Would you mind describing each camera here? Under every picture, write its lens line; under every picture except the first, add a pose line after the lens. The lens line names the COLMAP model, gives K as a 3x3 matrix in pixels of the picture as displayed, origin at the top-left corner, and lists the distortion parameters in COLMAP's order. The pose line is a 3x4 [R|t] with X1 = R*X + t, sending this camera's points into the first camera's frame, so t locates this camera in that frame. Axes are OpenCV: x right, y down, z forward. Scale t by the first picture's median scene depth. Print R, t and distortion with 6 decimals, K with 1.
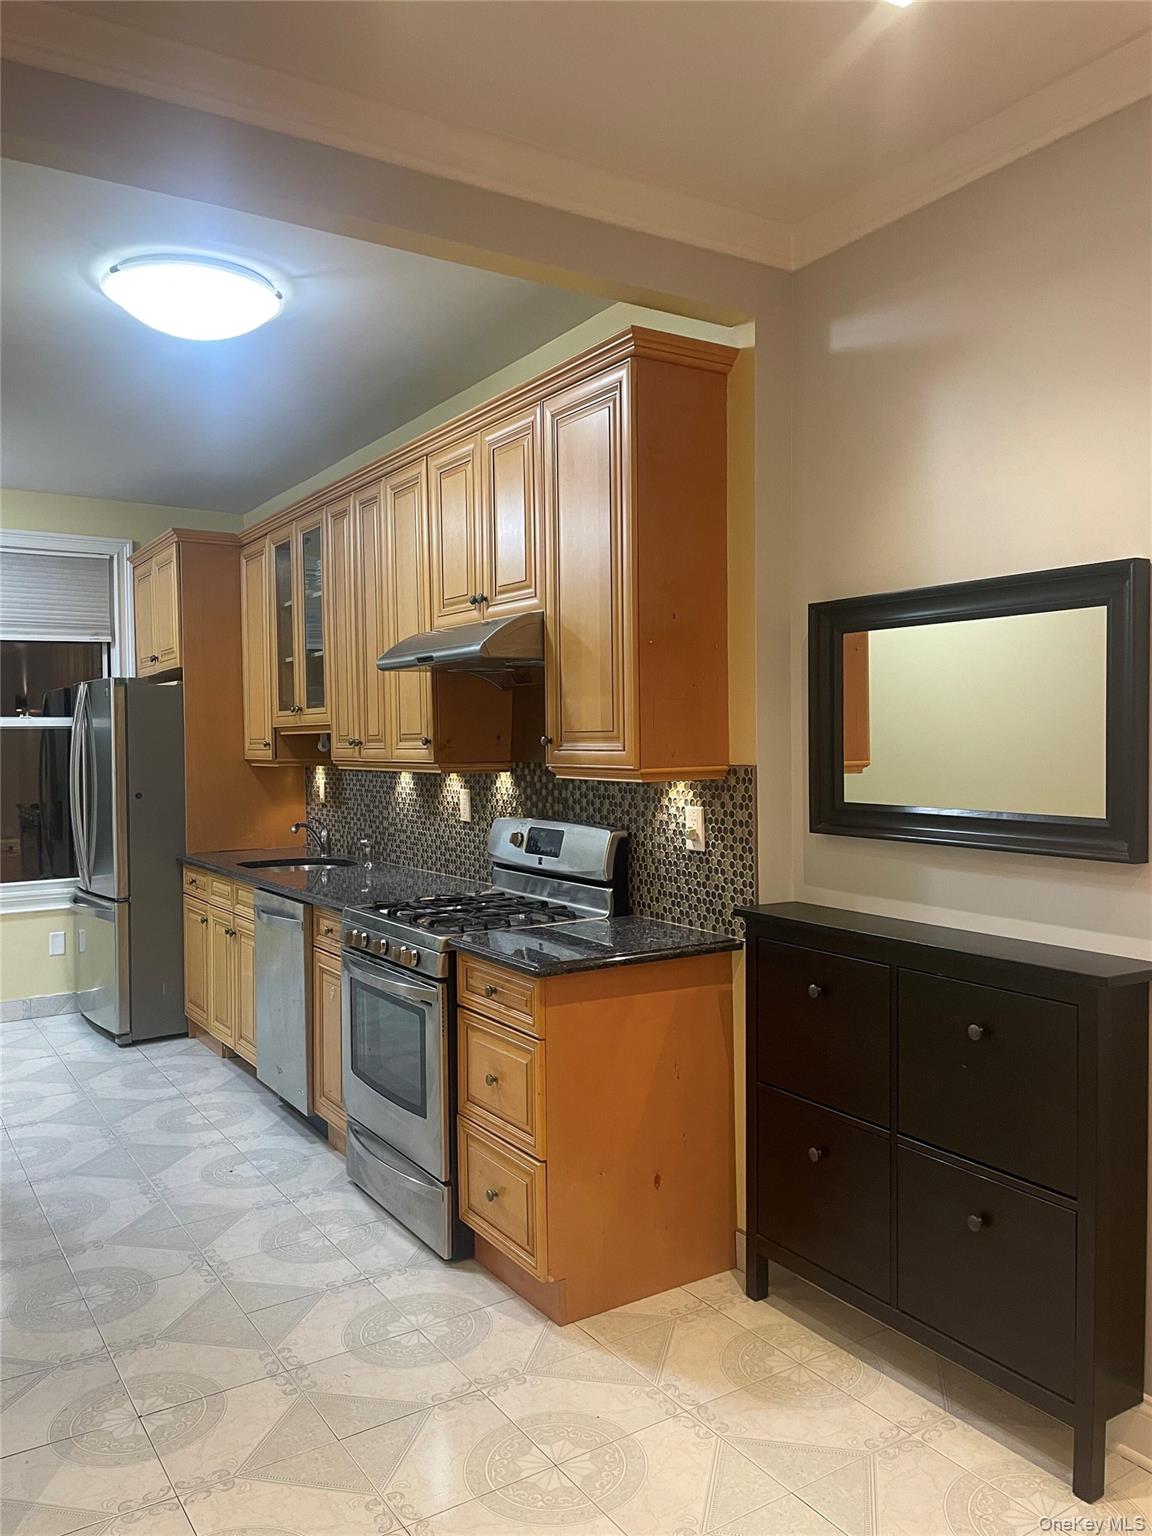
lens RADIAL K [[1151.2, 0, 592.1], [0, 1151.2, 766.4], [0, 0, 1]] dist [0.030870, -0.004534]
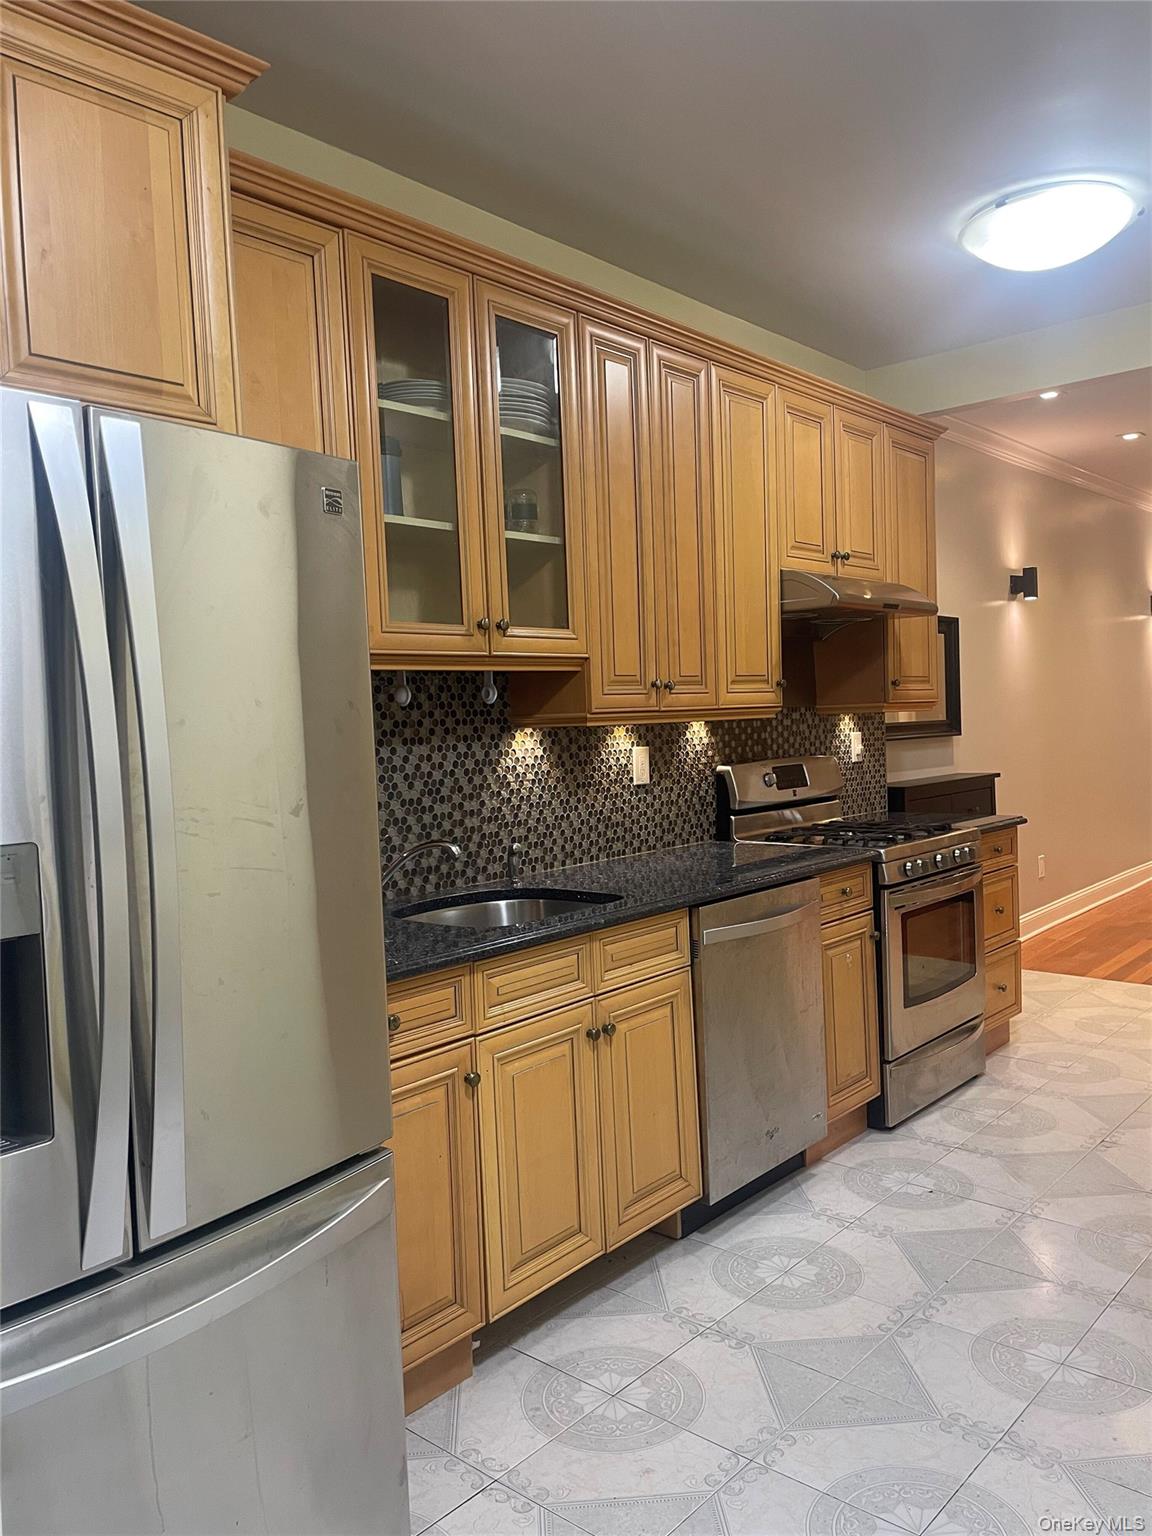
lens RADIAL K [[1151.2, 0, 589.4], [0, 1151.2, 772.8], [0, 0, 1]] dist [0.030870, -0.004534]
pose [[-0.266998, -0.021948, 0.963447, -1.000012], [0.067641, 0.996848, 0.041454, 0.001888], [-0.961320, 0.076237, -0.264672, 1.382117]]
